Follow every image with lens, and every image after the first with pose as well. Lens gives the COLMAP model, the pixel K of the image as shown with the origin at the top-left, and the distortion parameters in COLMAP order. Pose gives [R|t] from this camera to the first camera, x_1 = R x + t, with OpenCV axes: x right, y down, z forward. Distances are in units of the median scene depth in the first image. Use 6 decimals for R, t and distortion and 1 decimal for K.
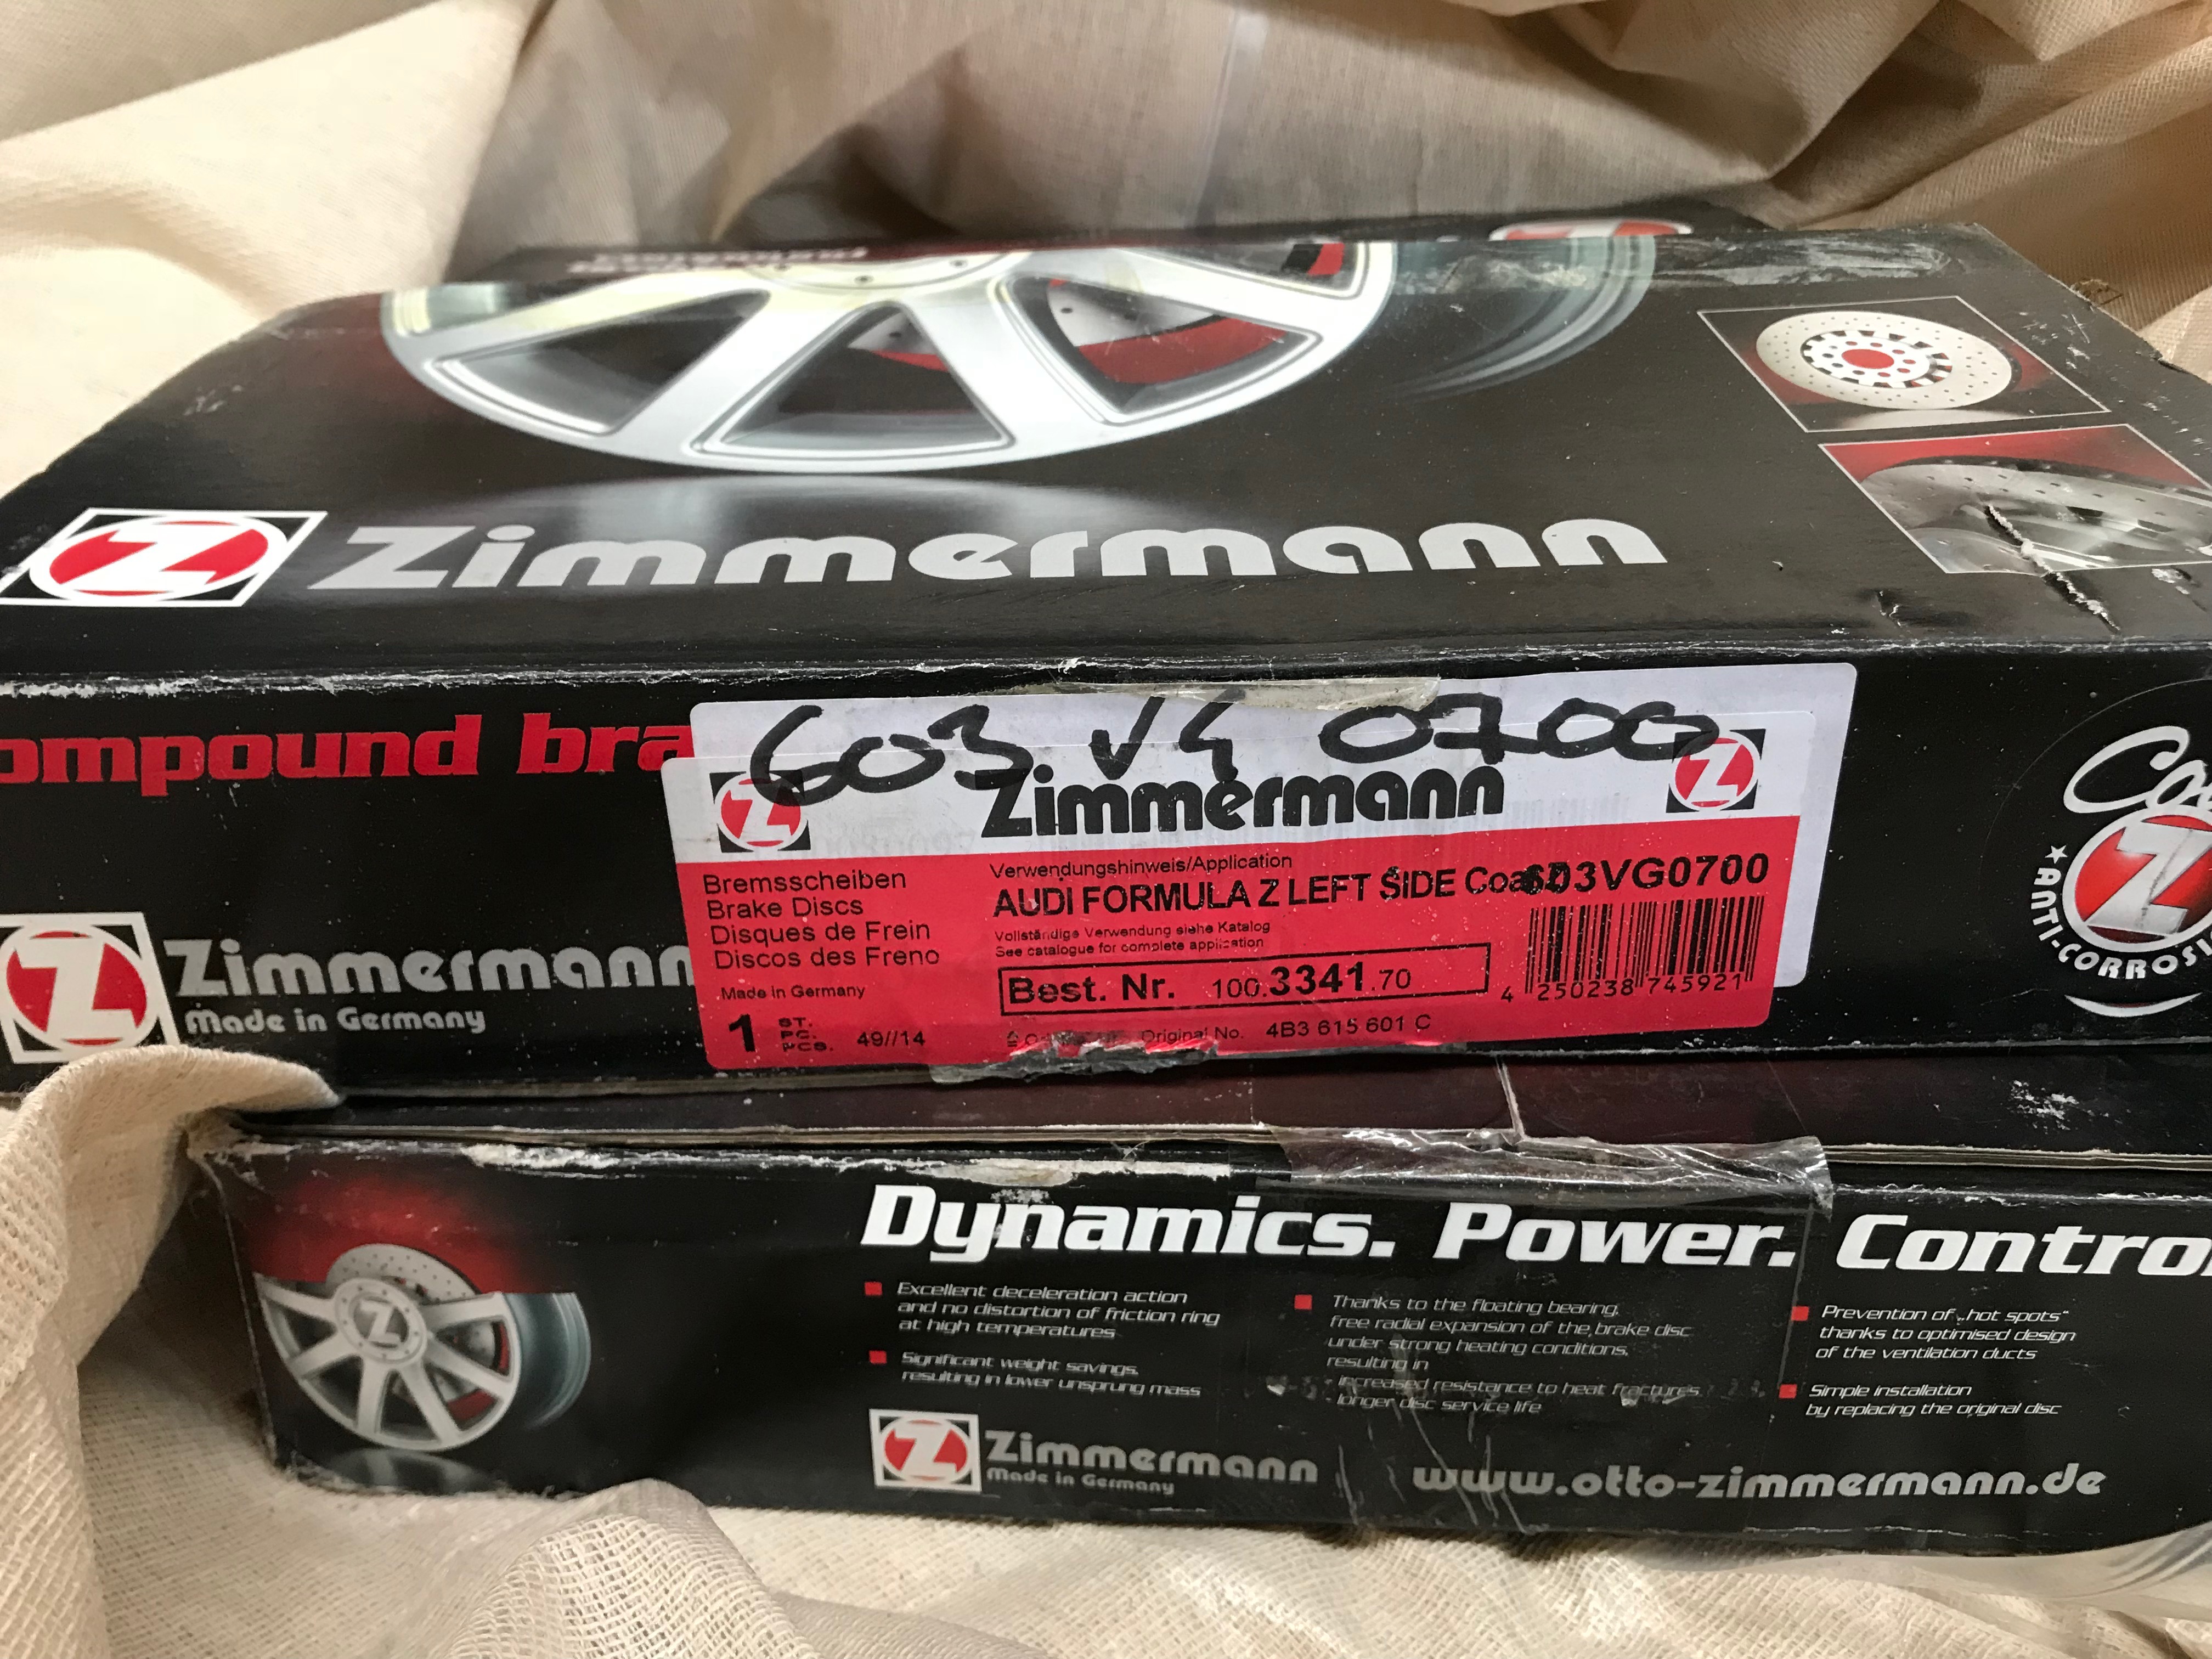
lens RADIAL K [[1909.8, 0, 1060.5], [0, 1909.8, 830.4], [0, 0, 1]] dist [0.030516, -0.083777]
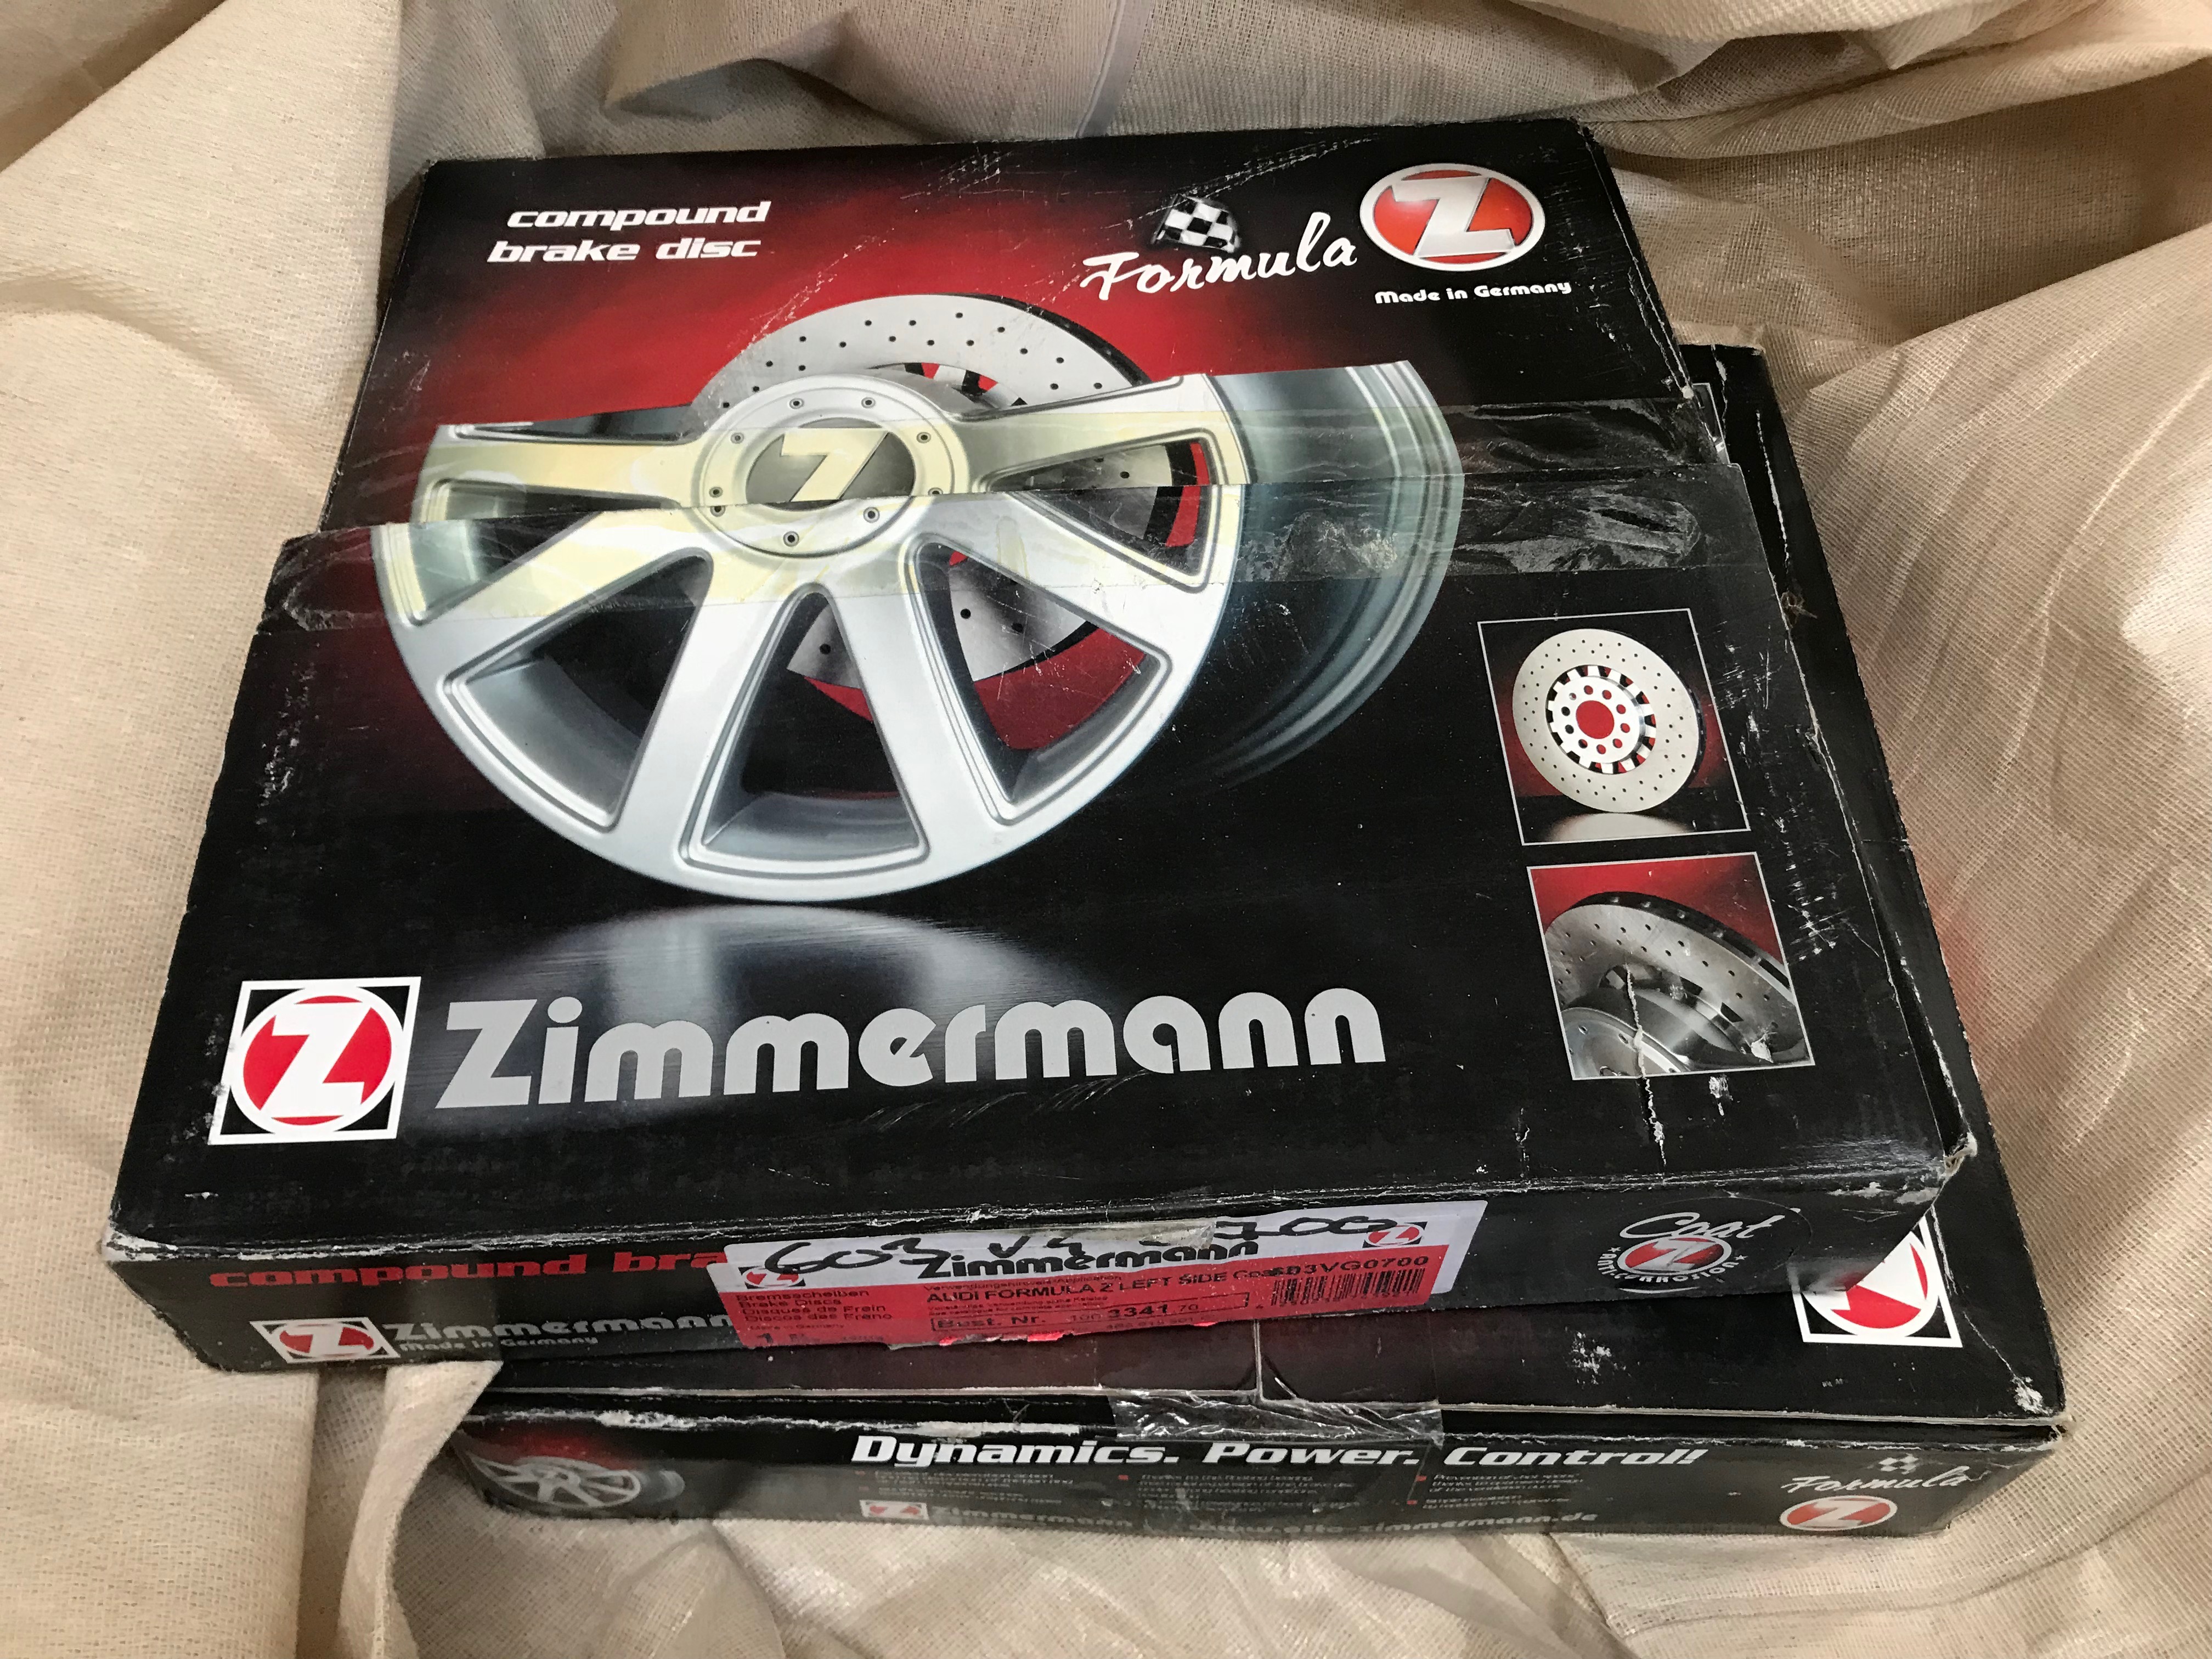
lens RADIAL K [[1909.8, 0, 1060.5], [0, 1909.8, 830.4], [0, 0, 1]] dist [0.030516, -0.083777]
pose [[0.998969, -0.018709, 0.041357, 0.015108], [-0.002905, 0.882888, 0.469575, -0.986619], [-0.045299, -0.469211, 0.881923, -0.181278]]
